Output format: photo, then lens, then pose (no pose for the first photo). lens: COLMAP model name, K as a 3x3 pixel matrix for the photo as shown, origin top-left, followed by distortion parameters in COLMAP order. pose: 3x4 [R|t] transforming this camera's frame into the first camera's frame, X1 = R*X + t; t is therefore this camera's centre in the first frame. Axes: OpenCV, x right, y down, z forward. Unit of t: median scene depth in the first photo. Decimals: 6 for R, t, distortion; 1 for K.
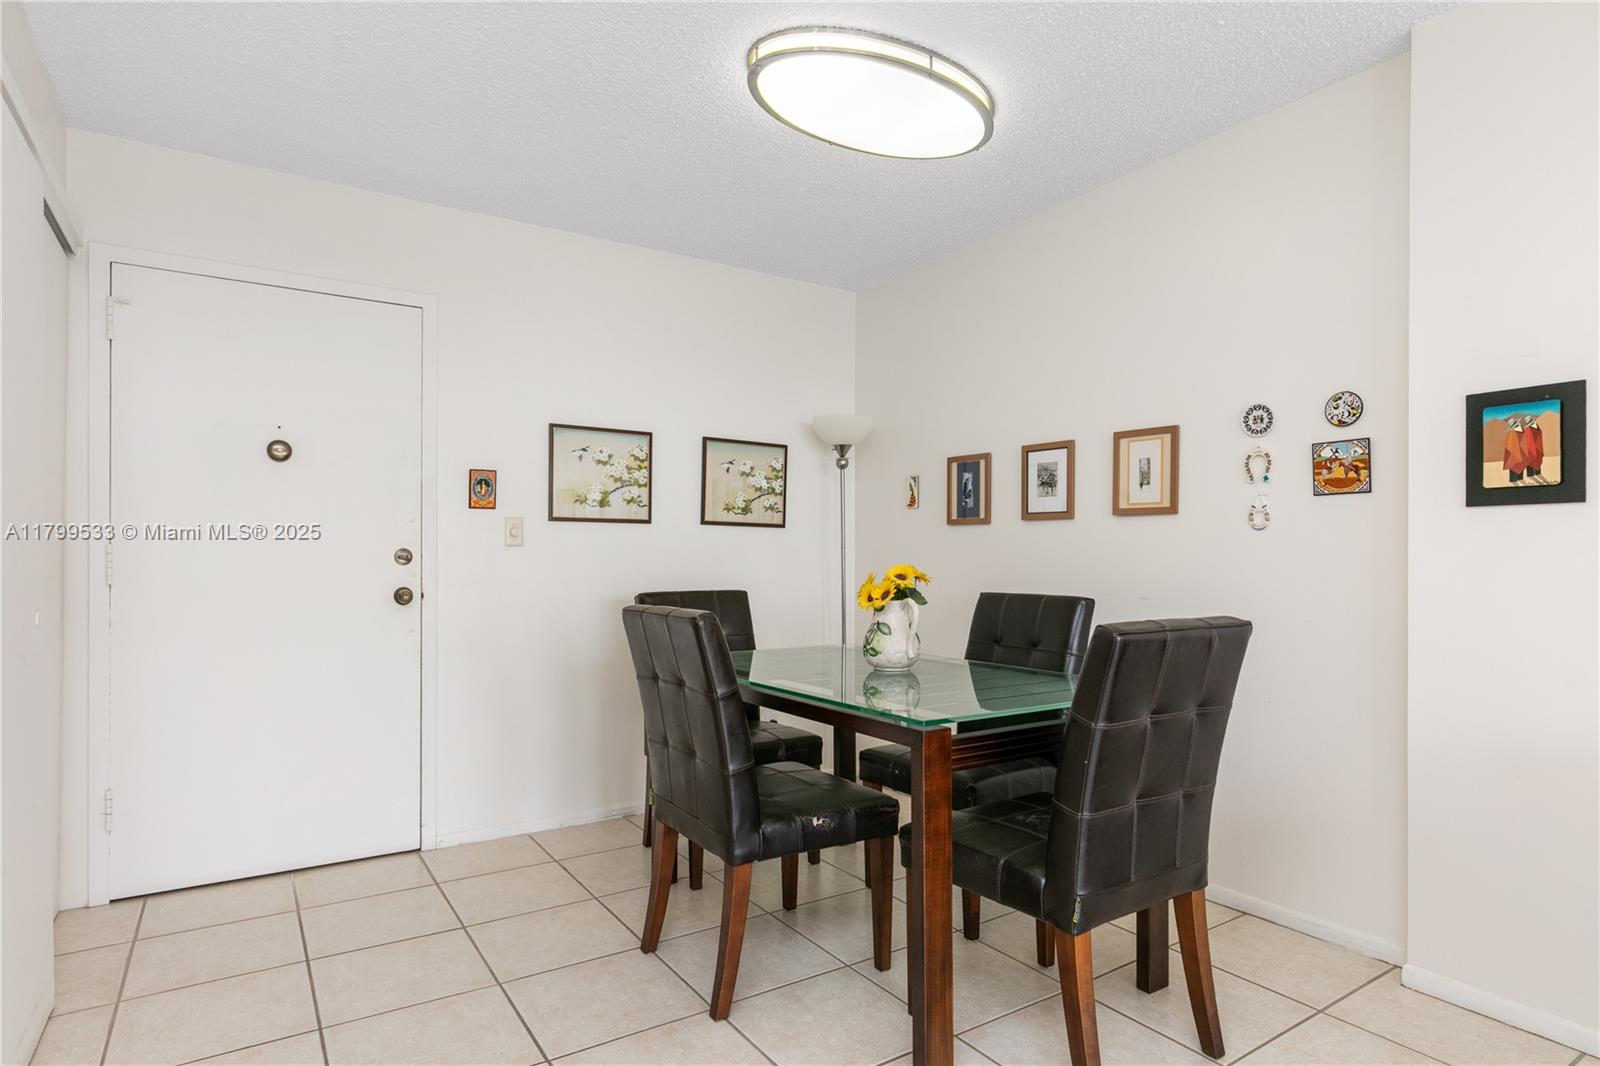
lens RADIAL K [[845.3, 0, 808.4], [0, 845.3, 577.6], [0, 0, 1]] dist [-0.027926, -0.000199]
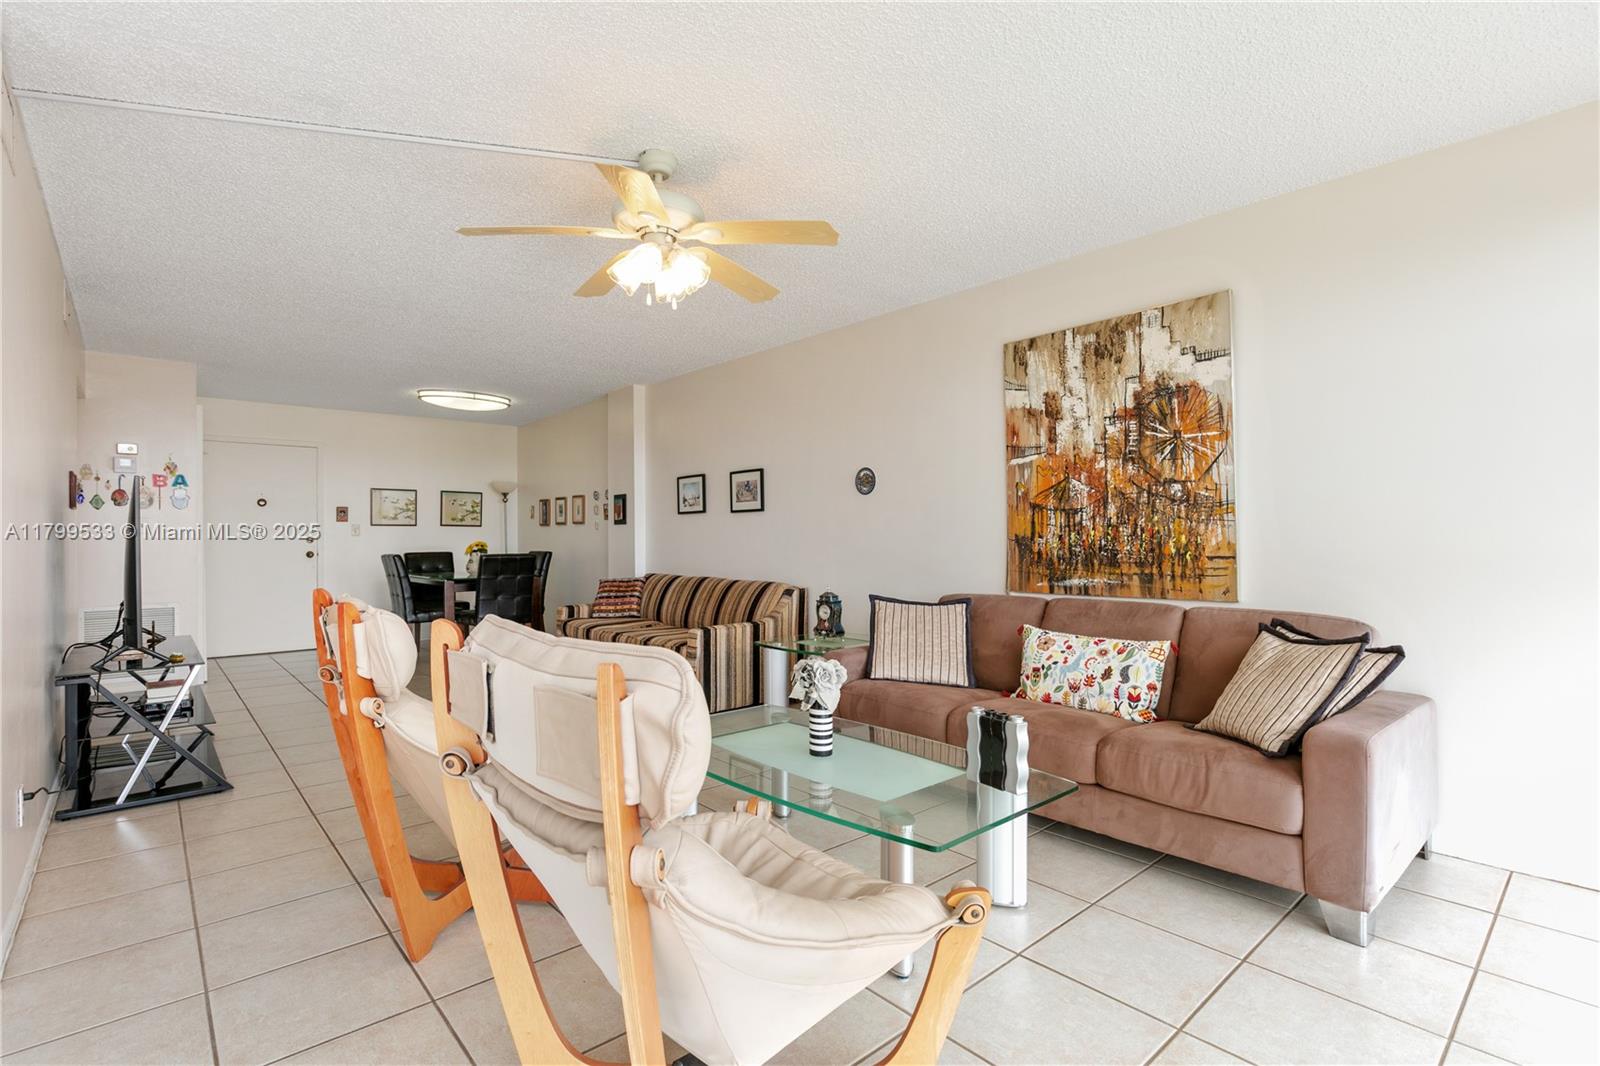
lens RADIAL K [[745.0, 0, 794.2], [0, 745.0, 537.2], [0, 0, 1]] dist [-0.001103, 0.000345]
pose [[0.990727, -0.006454, 0.135716, 0.642043], [0.009742, 0.999675, -0.023578, 0.033202], [-0.135519, 0.024681, 0.990467, -1.380298]]
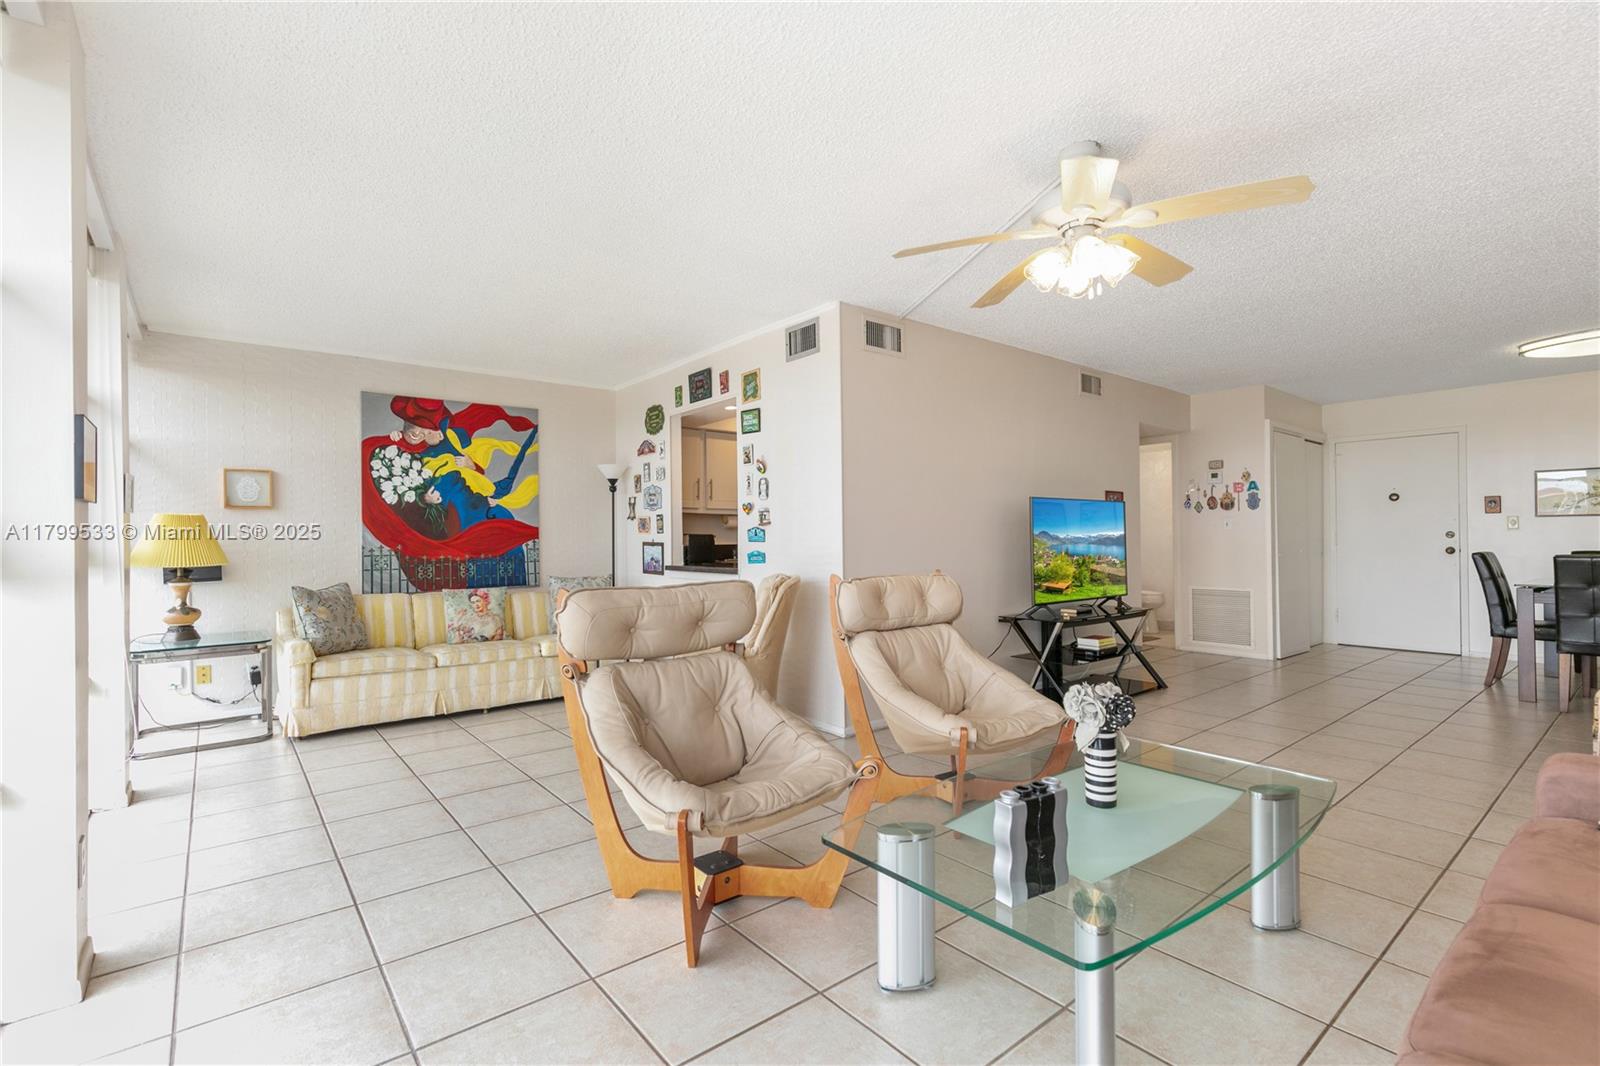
lens RADIAL K [[722.7, 0, 793.2], [0, 722.7, 536.3], [0, 0, 1]] dist [0.002272, 0.000227]
pose [[0.093067, -0.008584, -0.995623, 1.265684], [-0.014793, 0.999841, -0.010003, 0.026337], [0.995550, 0.015659, 0.092925, -0.973994]]
